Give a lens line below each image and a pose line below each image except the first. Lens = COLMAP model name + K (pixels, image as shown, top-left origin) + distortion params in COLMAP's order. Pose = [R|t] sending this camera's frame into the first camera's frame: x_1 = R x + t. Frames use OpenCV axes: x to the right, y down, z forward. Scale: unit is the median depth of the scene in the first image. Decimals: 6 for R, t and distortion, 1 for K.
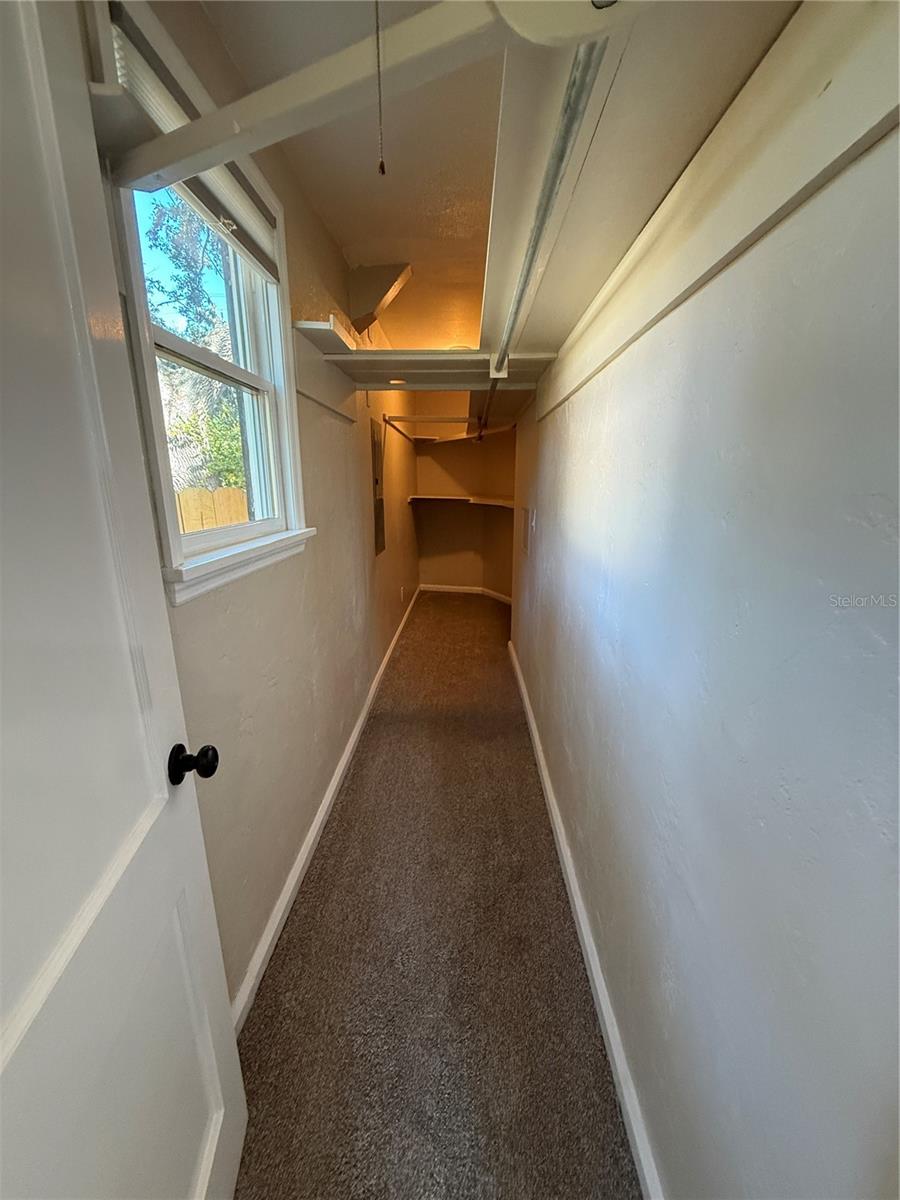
lens RADIAL K [[477.8, 0, 452.6], [0, 477.8, 598.4], [0, 0, 1]] dist [0.000499, 0.000251]
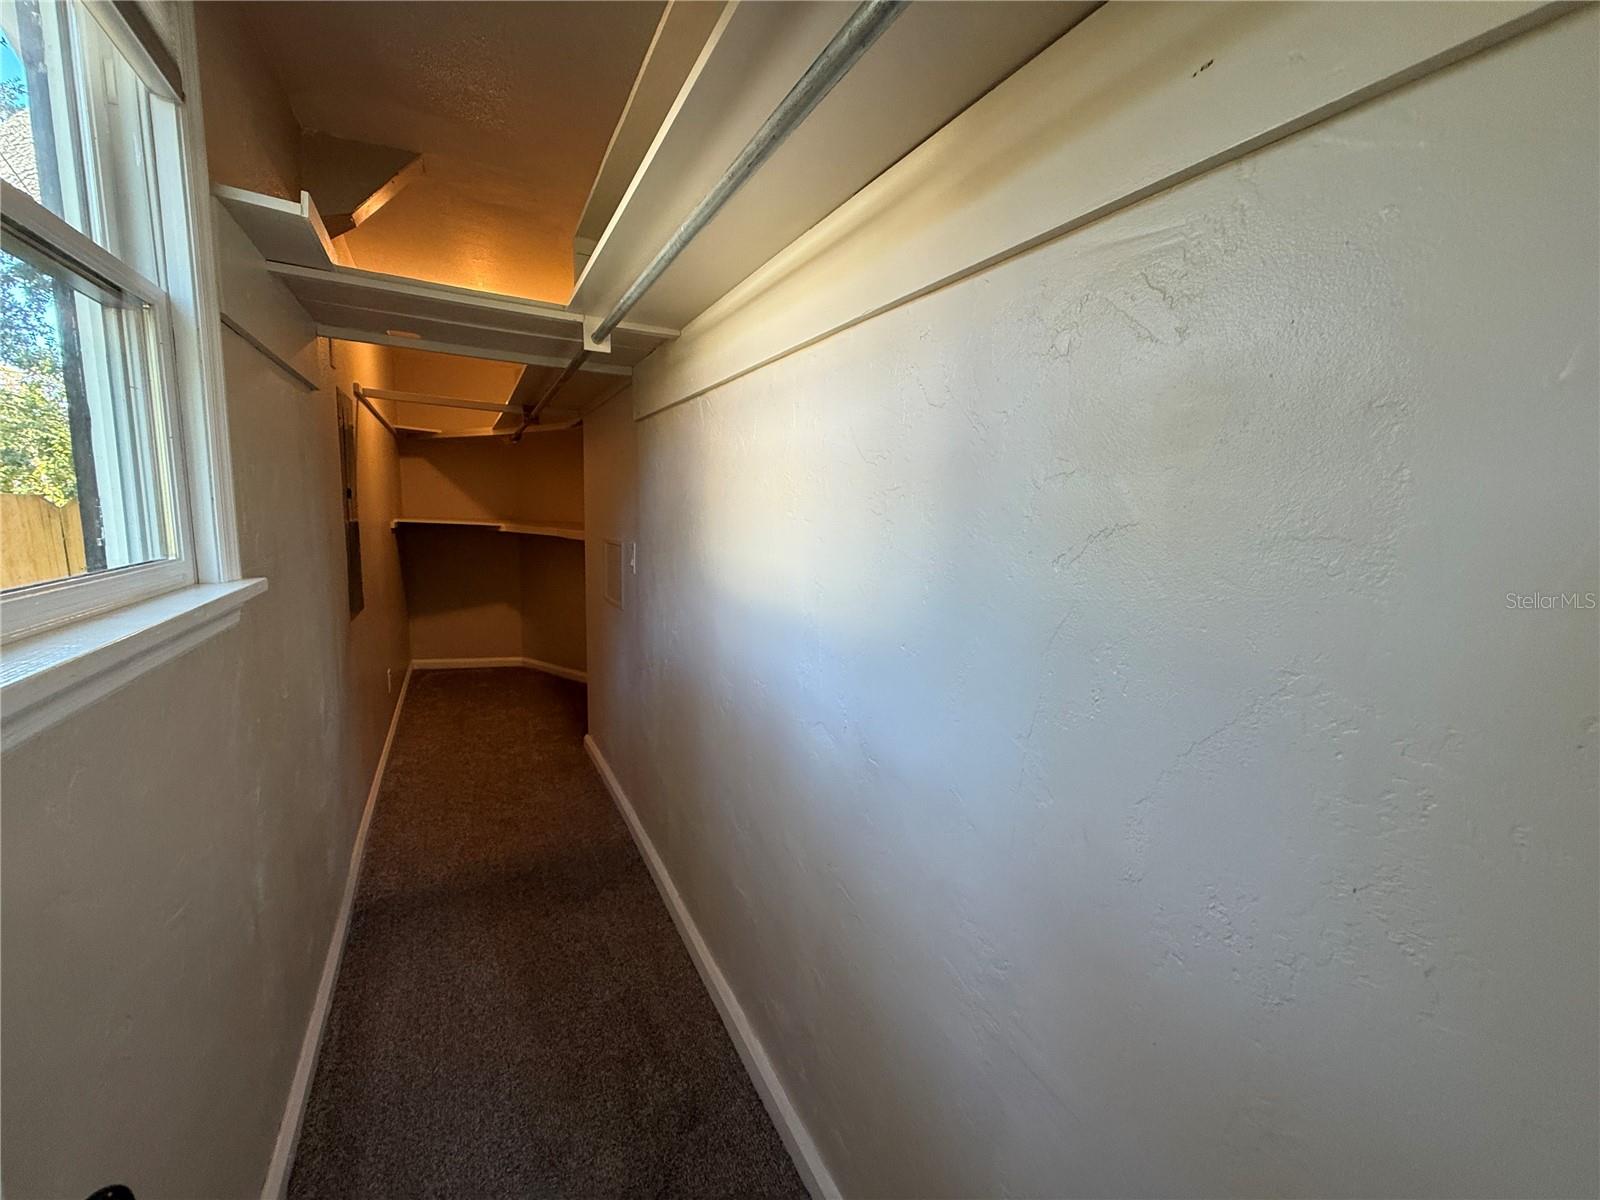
lens RADIAL K [[637.1, 0, 797.0], [0, 637.1, 599.4], [0, 0, 1]] dist [0.000499, 0.000251]
pose [[0.870674, -0.038658, 0.490338, -0.079305], [0.083661, 0.994020, -0.070186, -0.017866], [-0.484693, 0.102131, 0.868701, 0.080502]]
